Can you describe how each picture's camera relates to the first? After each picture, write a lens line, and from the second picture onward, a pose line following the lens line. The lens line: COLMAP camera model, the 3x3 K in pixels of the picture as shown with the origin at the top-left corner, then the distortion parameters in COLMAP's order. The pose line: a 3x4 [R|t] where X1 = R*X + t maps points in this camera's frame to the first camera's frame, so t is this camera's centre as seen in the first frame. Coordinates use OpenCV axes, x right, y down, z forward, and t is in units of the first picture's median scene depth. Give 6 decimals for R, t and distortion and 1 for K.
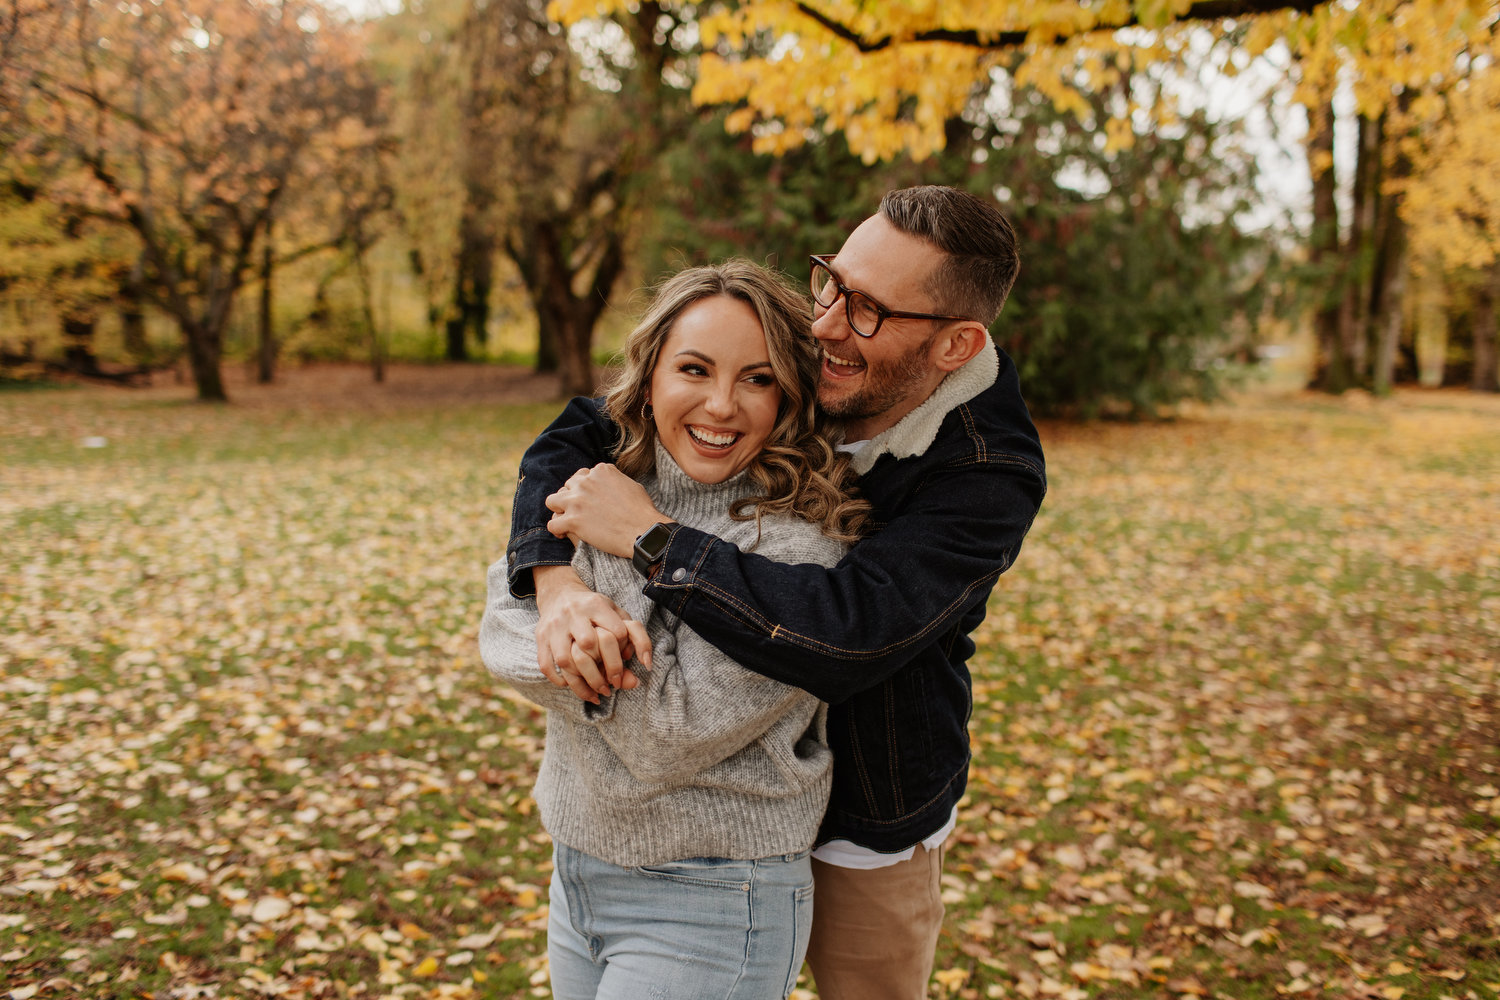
lens RADIAL K [[1418.8, 0, 745.3], [0, 1418.8, 501.5], [0, 0, 1]] dist [0.001603, 0.002281]
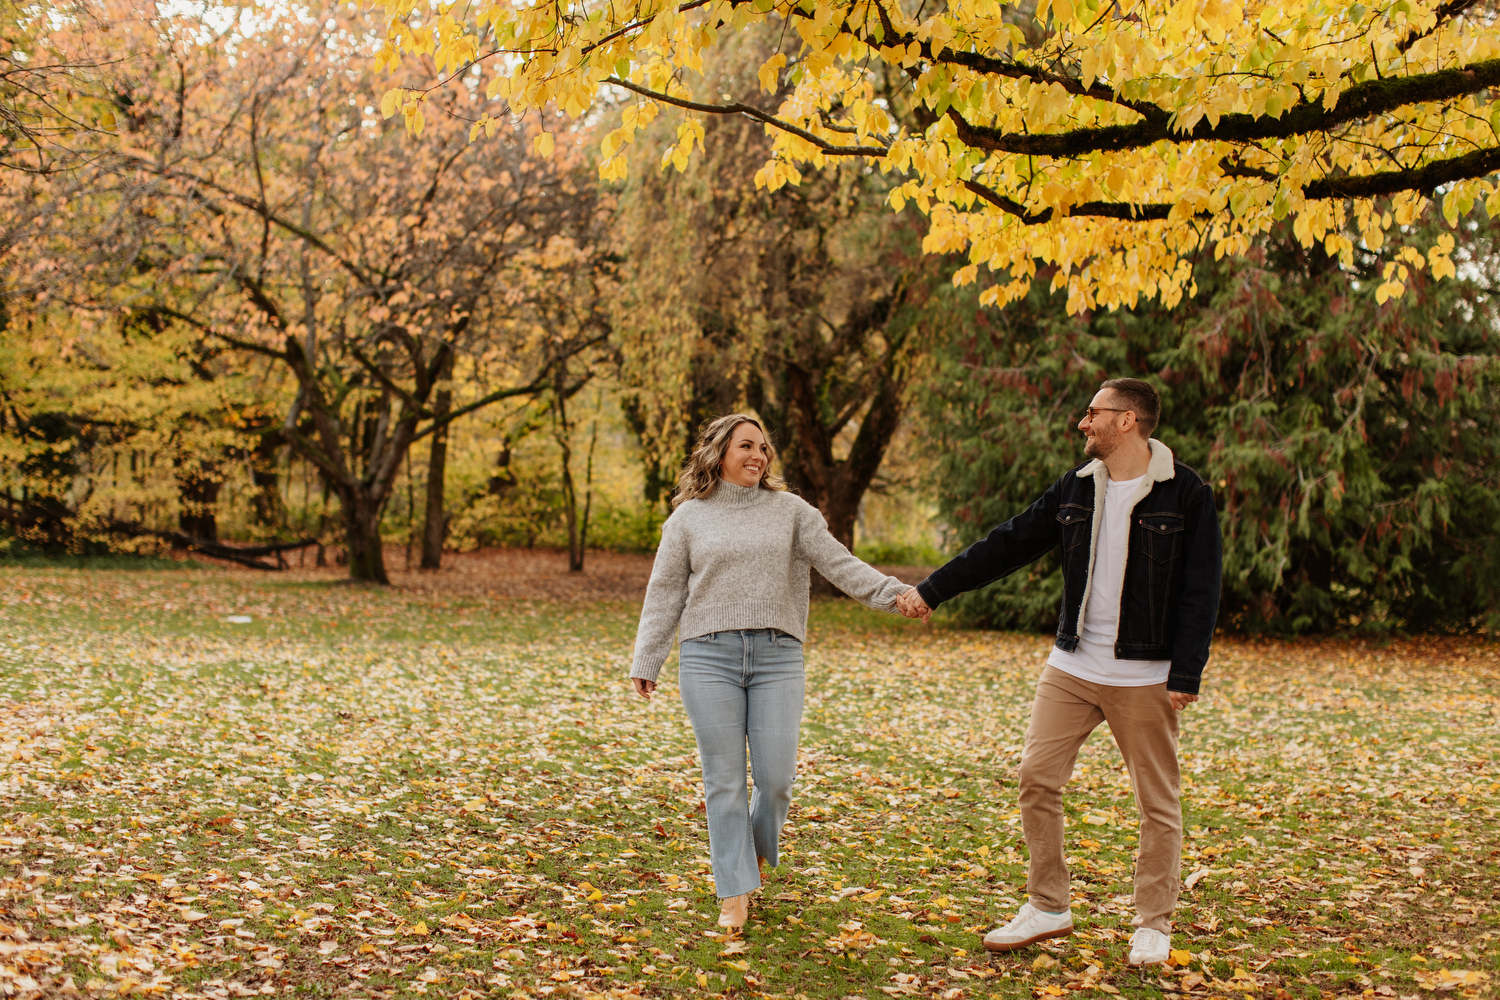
lens RADIAL K [[2122.8, 0, 750.0], [0, 2122.8, 500.0], [0, 0, 1]] dist [0.022031, 0.019017]
pose [[0.985178, 0.024738, -0.169744, 0.127368], [-0.046659, 0.990881, -0.126401, 0.093411], [0.165069, 0.132448, 0.977348, -0.503680]]
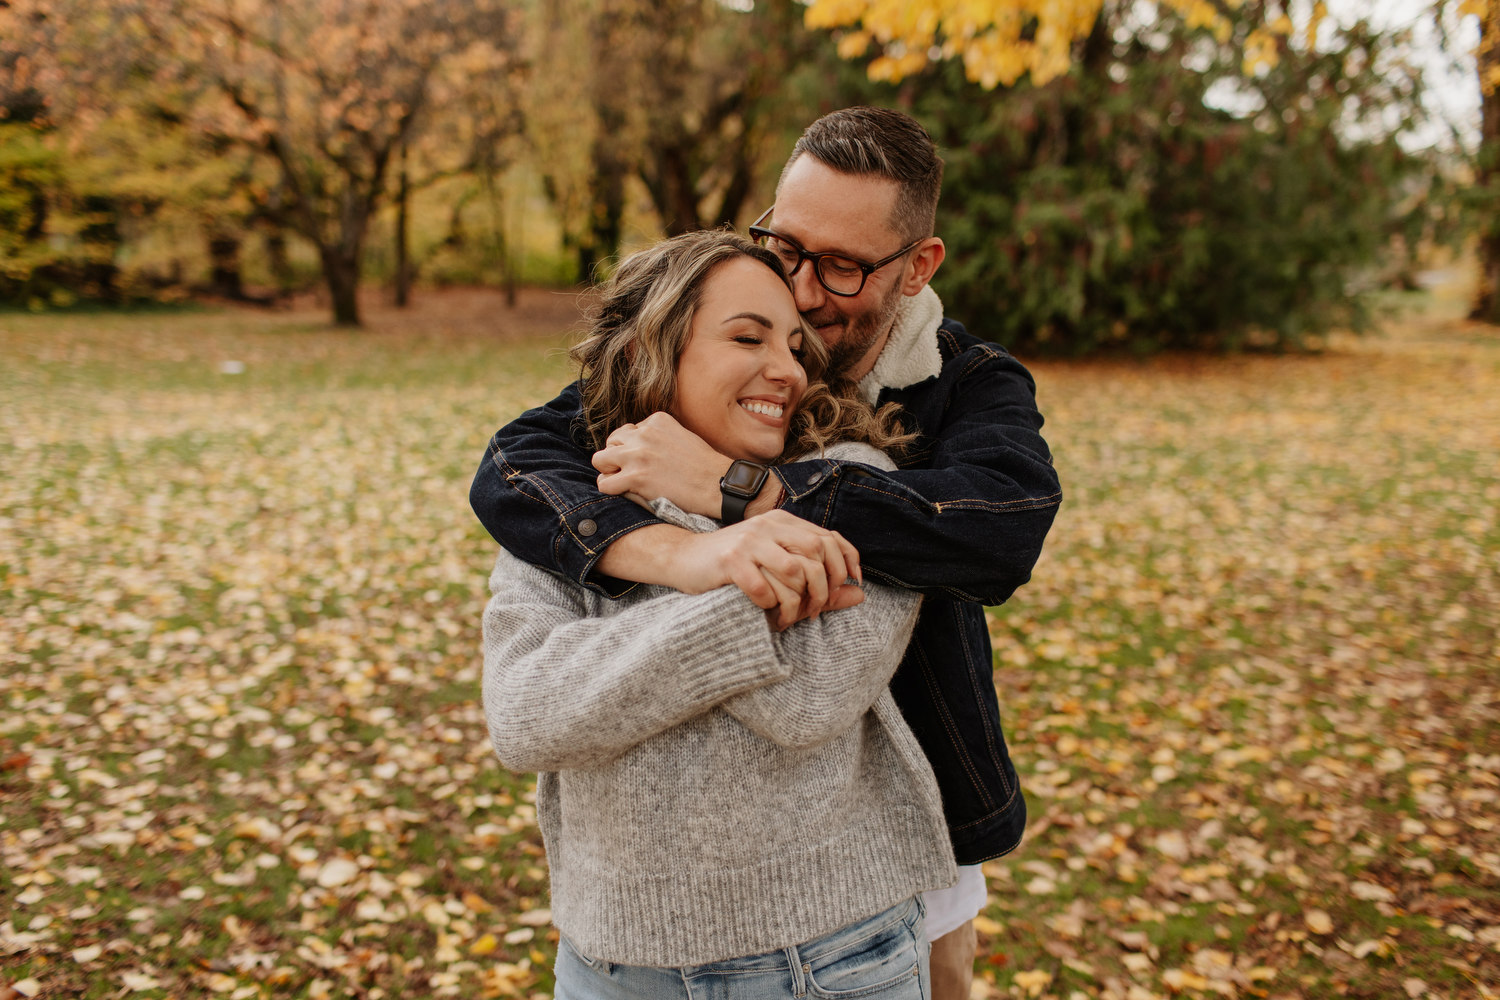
lens RADIAL K [[1418.8, 0, 745.3], [0, 1418.8, 501.5], [0, 0, 1]] dist [0.001603, 0.002281]
pose [[0.995635, 0.016734, -0.091817, 0.017494], [-0.011800, 0.998470, 0.054023, -0.013942], [0.092581, -0.052704, 0.994309, 0.030581]]
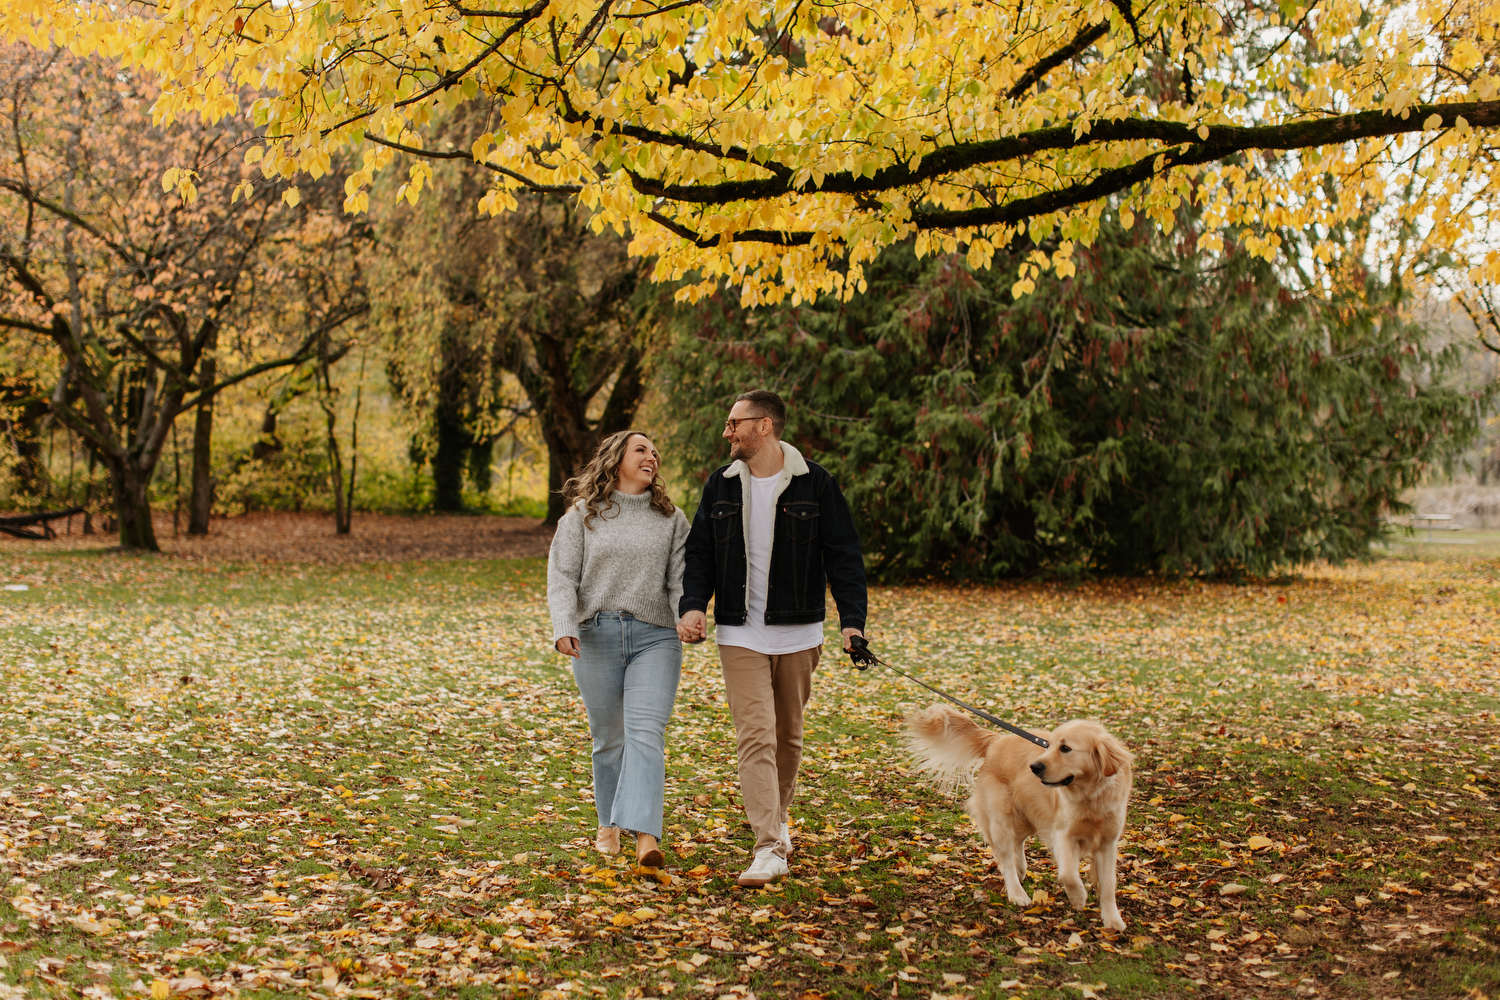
lens RADIAL K [[2119.8, 0, 730.3], [0, 2119.8, 501.7], [0, 0, 1]] dist [0.020130, -0.003090]
pose [[0.997337, 0.009370, -0.072325, 0.211240], [-0.017159, 0.994020, -0.107841, 0.113315], [0.070882, 0.108795, 0.991534, -0.783900]]
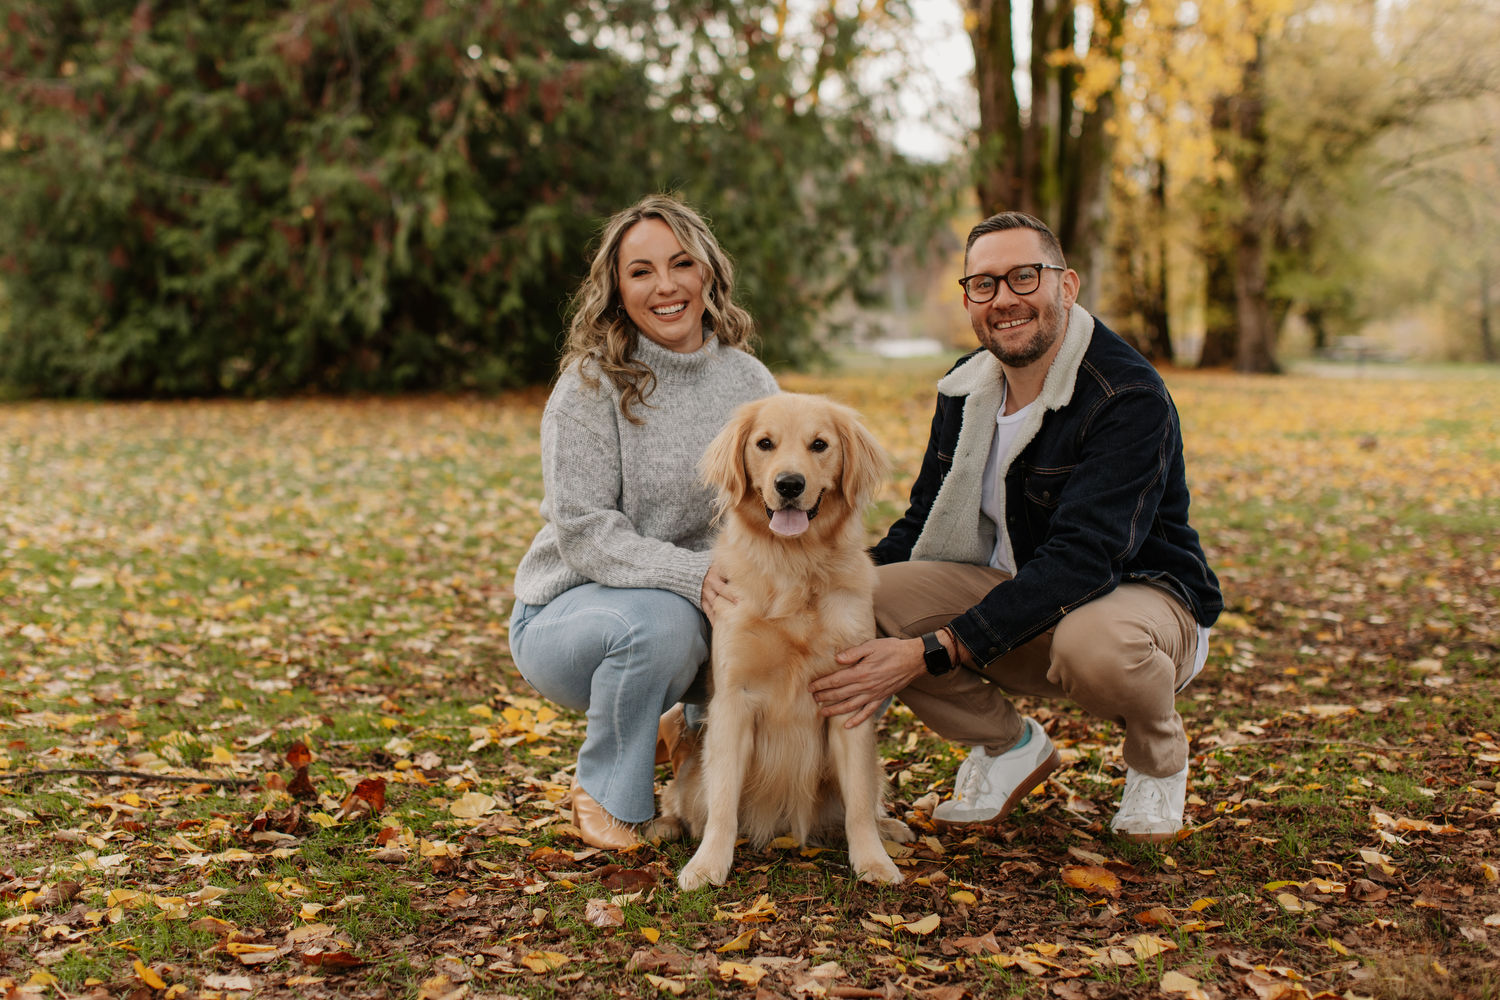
lens RADIAL K [[2293.0, 0, 678.9], [0, 2293.0, 497.0], [0, 0, 1]] dist [-0.000432, 0.032651]
pose [[0.981802, -0.013348, 0.189435, 0.187758], [0.021345, 0.998962, -0.040236, 0.123266], [-0.188702, 0.043547, 0.981068, -0.233907]]
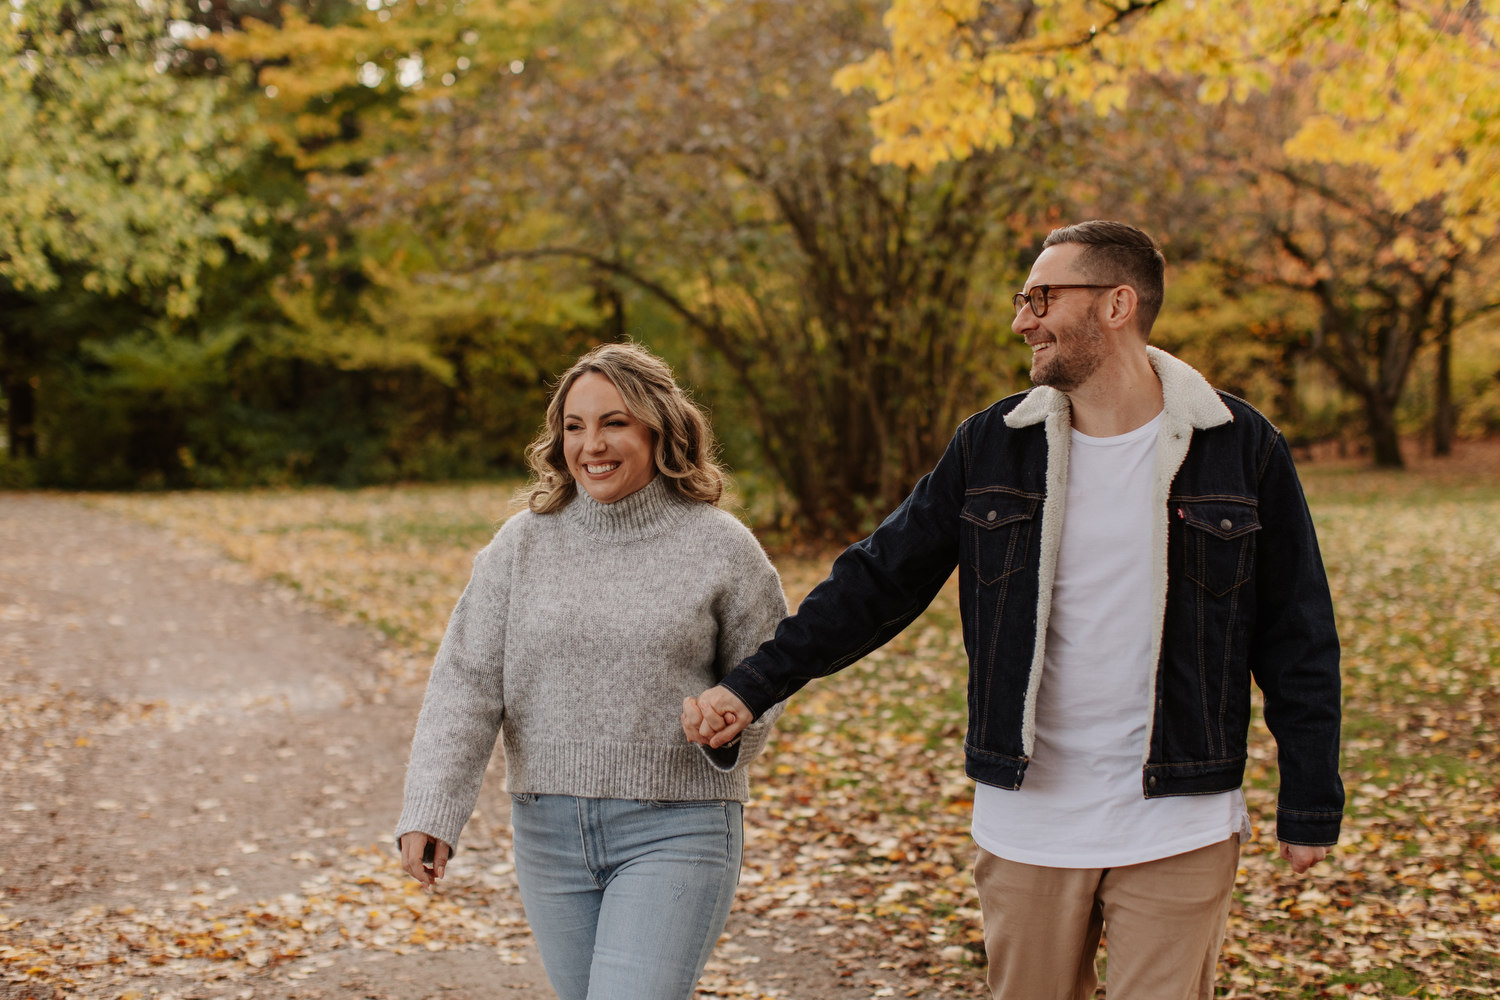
lens RADIAL K [[2154.7, 0, 728.6], [0, 2154.7, 527.1], [0, 0, 1]] dist [-0.000510, 0.029348]
pose [[0.801498, 0.007108, -0.597955, 0.581833], [-0.041789, 0.998151, -0.044149, 0.217658], [0.596536, 0.060374, 0.800313, -1.809028]]
